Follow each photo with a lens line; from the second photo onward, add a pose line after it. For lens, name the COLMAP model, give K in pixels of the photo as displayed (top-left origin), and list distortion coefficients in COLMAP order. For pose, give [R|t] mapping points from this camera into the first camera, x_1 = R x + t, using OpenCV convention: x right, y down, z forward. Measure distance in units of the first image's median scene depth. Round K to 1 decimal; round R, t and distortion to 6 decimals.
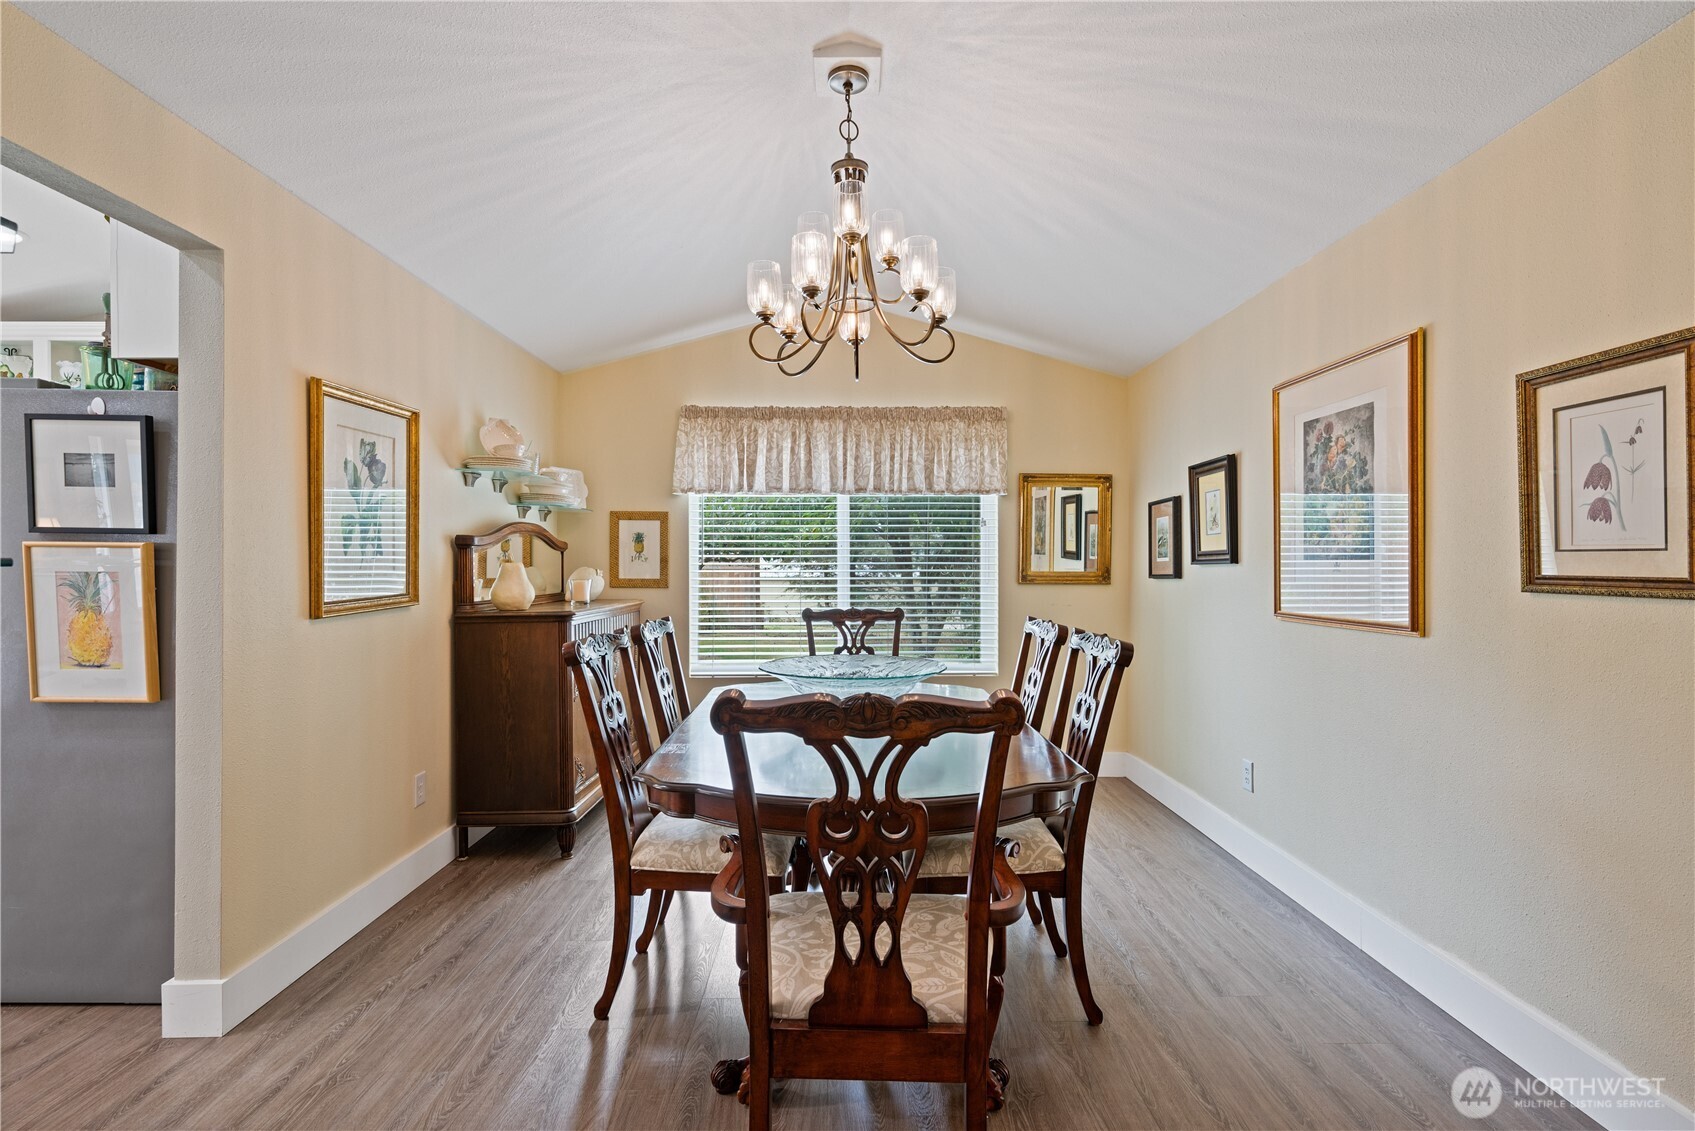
lens RADIAL K [[826.2, 0, 845.6], [0, 826.2, 561.9], [0, 0, 1]] dist [0.001075, -0.000290]
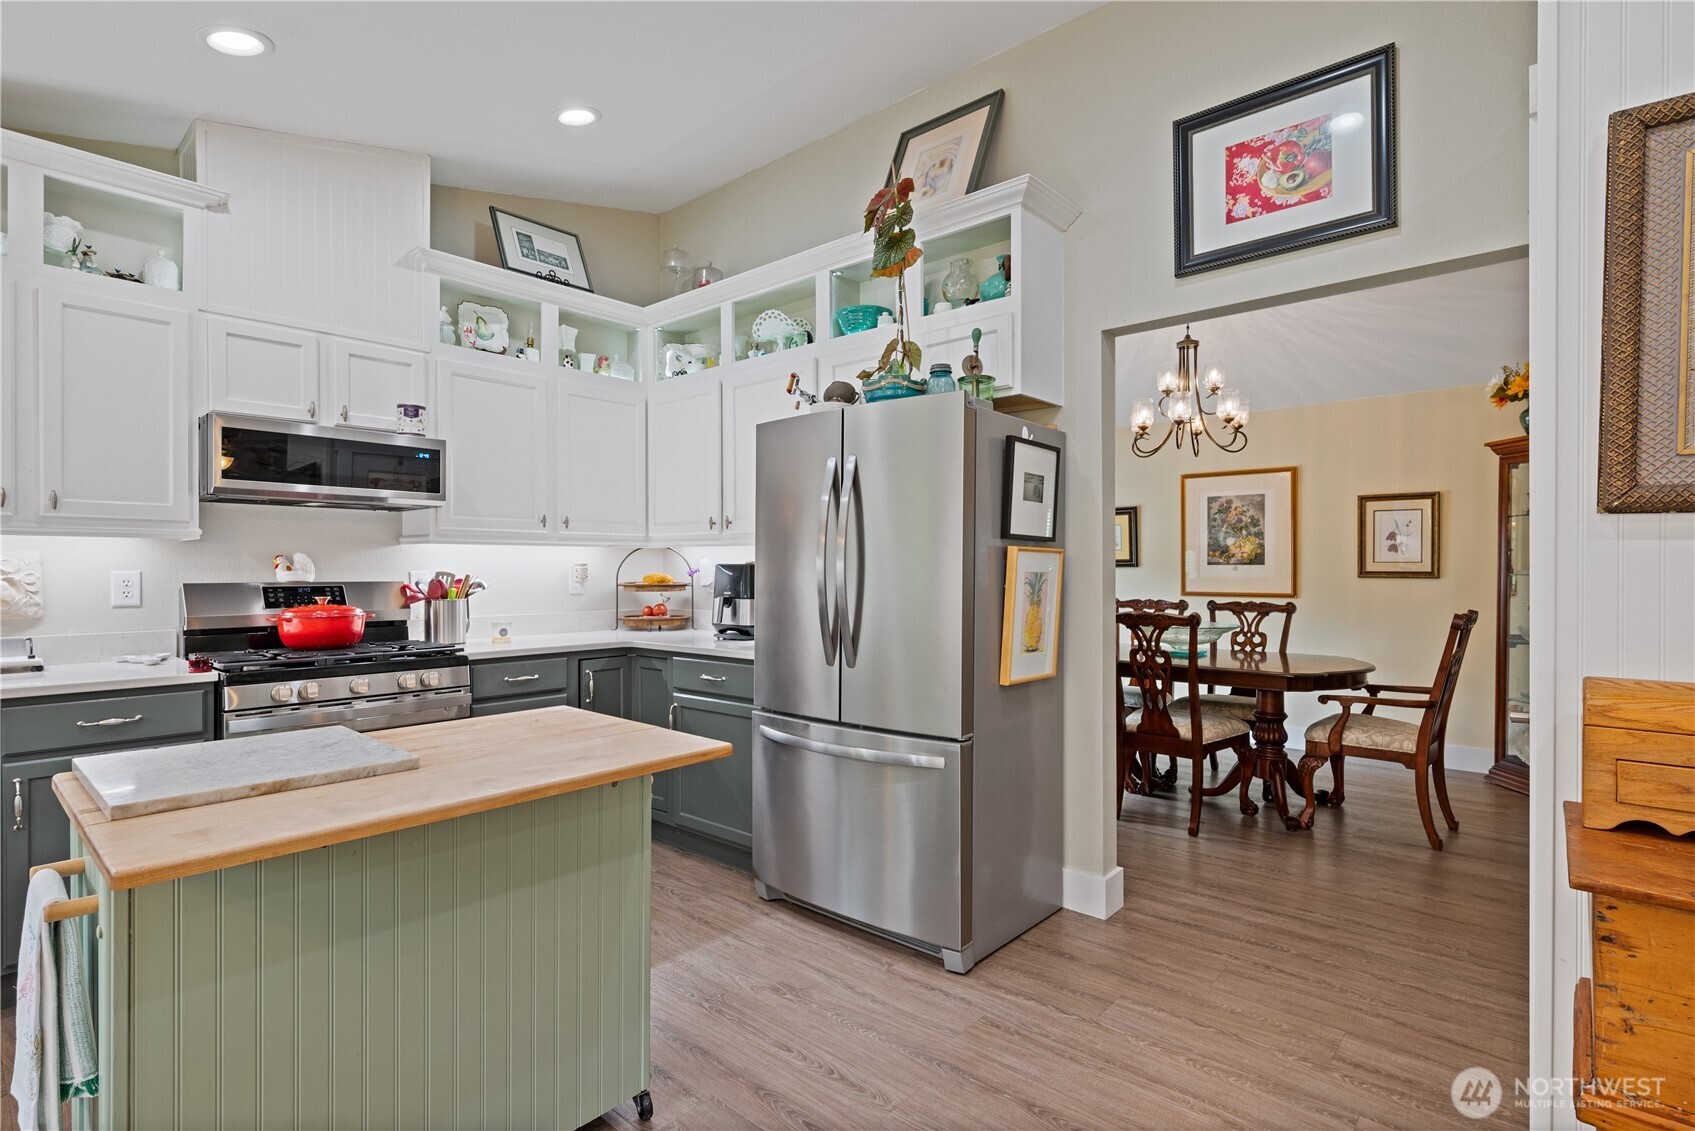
lens RADIAL K [[826.2, 0, 847.9], [0, 826.2, 567.9], [0, 0, 1]] dist [0.001075, -0.000290]
pose [[0.663037, -0.000103, 0.748587, -1.990164], [-0.001502, 0.999998, 0.001468, 0.004492], [-0.748585, -0.002098, 0.663035, 0.405380]]
